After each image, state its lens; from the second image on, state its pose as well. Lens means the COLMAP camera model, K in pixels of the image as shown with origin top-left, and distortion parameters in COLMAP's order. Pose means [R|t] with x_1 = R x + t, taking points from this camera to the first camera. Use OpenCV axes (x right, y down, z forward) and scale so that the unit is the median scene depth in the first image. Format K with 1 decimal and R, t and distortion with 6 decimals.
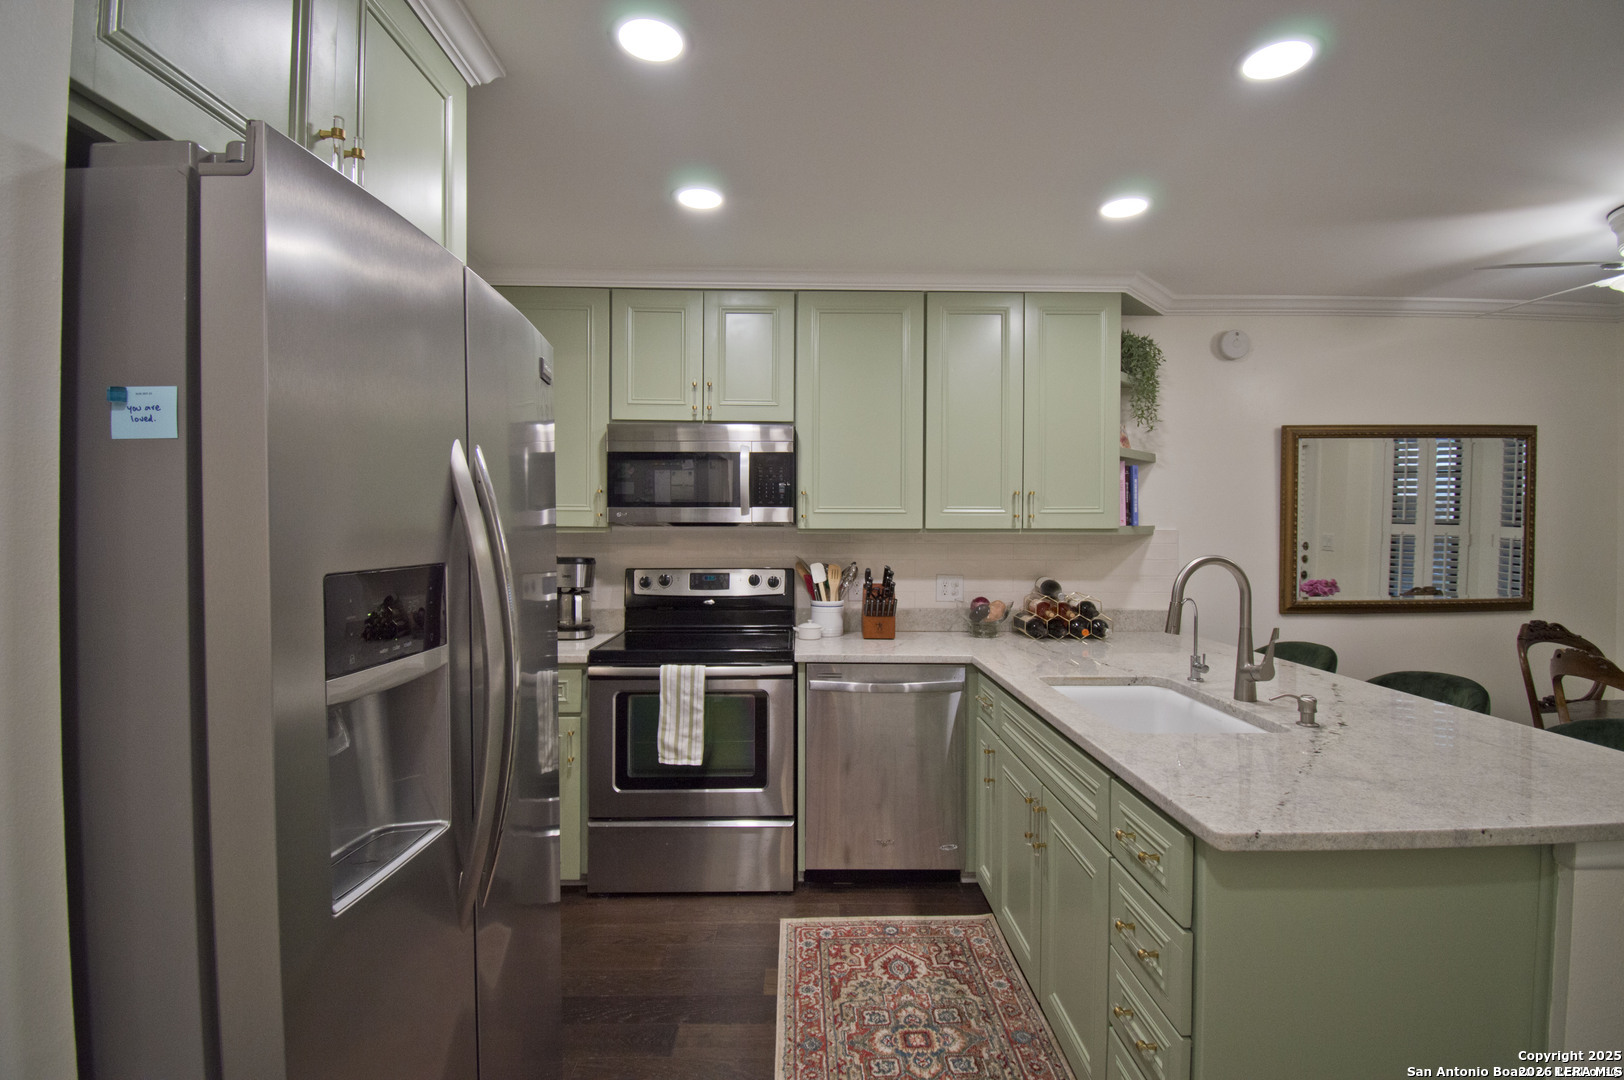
lens RADIAL K [[738.8, 0, 812.3], [0, 738.8, 530.7], [0, 0, 1]] dist [0.017530, -0.027270]
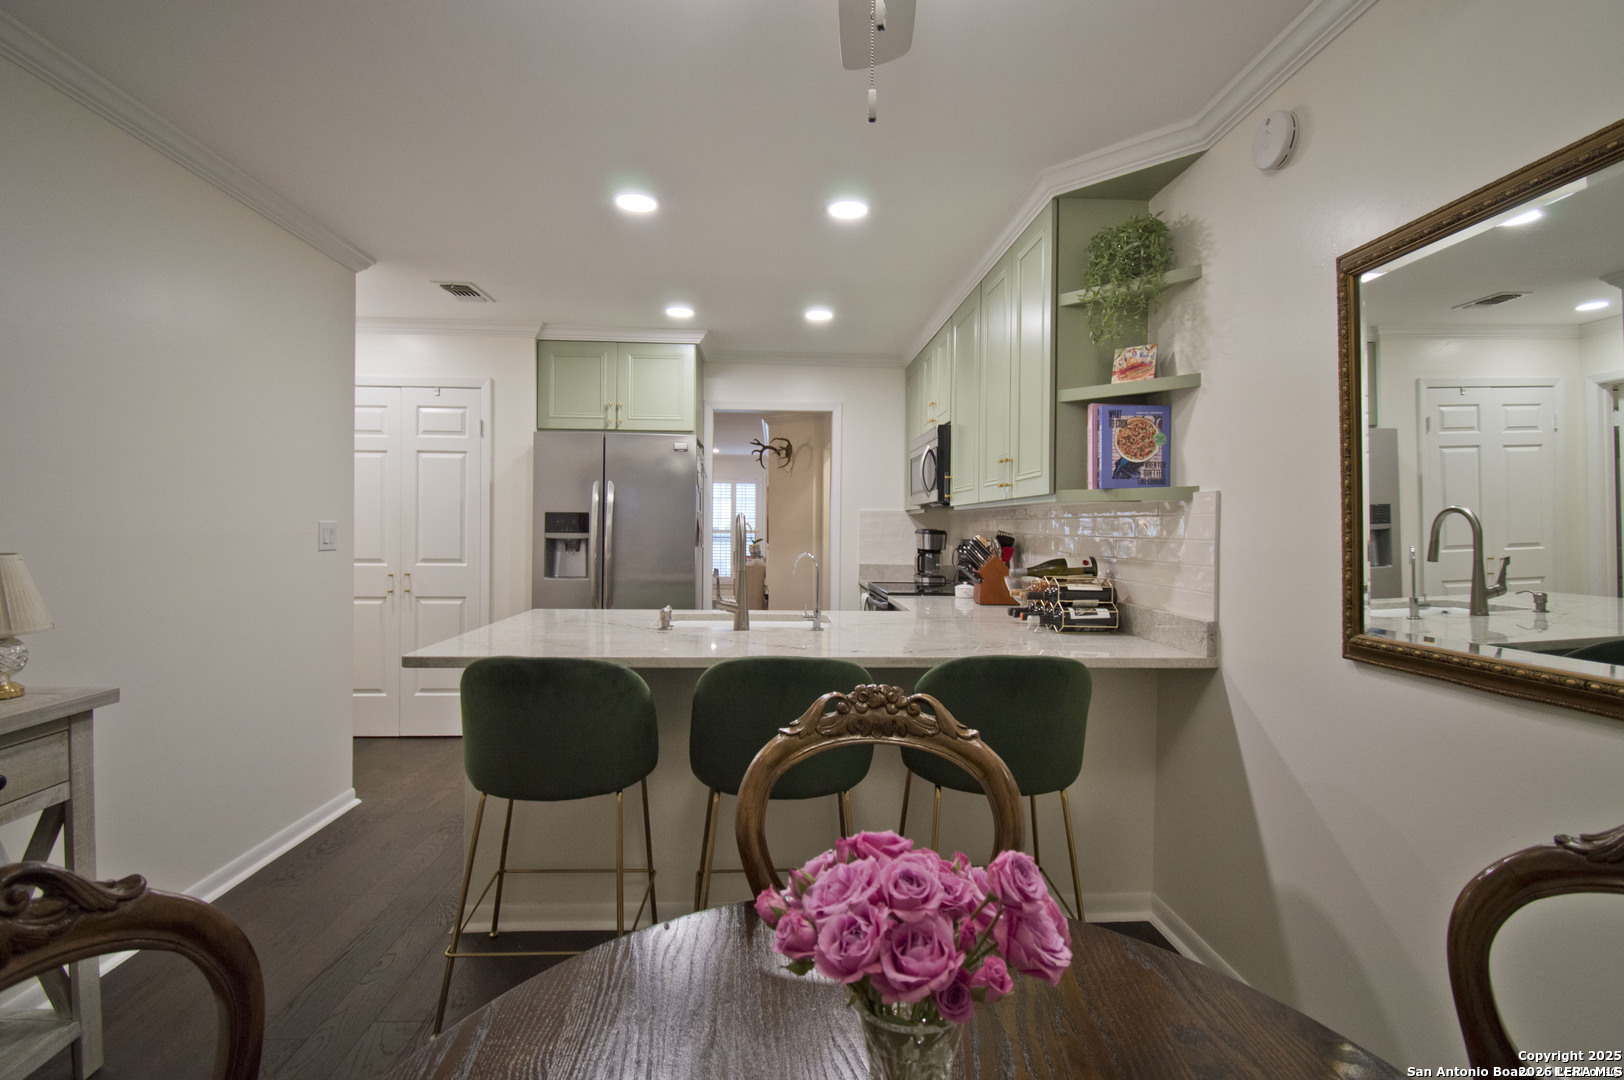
lens RADIAL K [[738.8, 0, 812.3], [0, 738.8, 530.7], [0, 0, 1]] dist [0.017530, -0.027270]
pose [[0.020328, 0.000769, -0.999793, 1.135713], [-0.018280, 0.999833, 0.000398, 0.038888], [0.999626, 0.018268, 0.020339, 0.684009]]
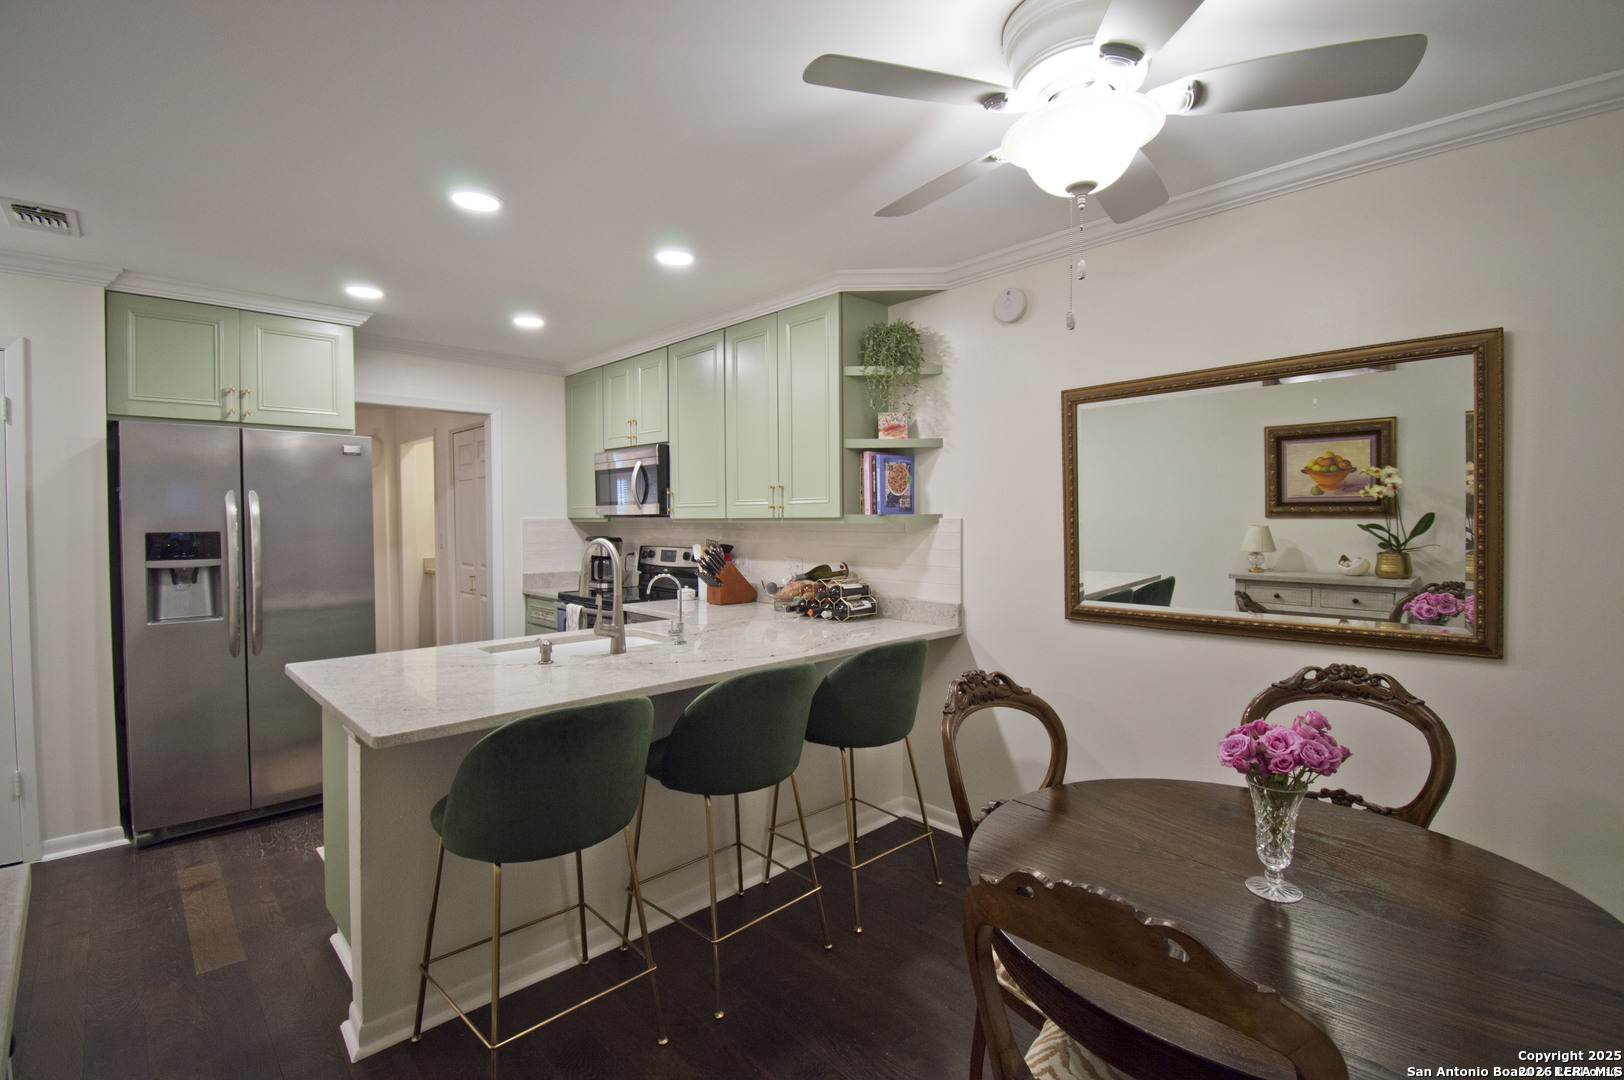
lens RADIAL K [[738.8, 0, 812.3], [0, 738.8, 530.7], [0, 0, 1]] dist [0.017530, -0.027270]
pose [[0.673991, 0.008299, -0.738693, 1.094130], [0.001266, 0.999922, 0.012388, 0.002797], [0.738738, -0.009285, 0.673928, 0.247233]]
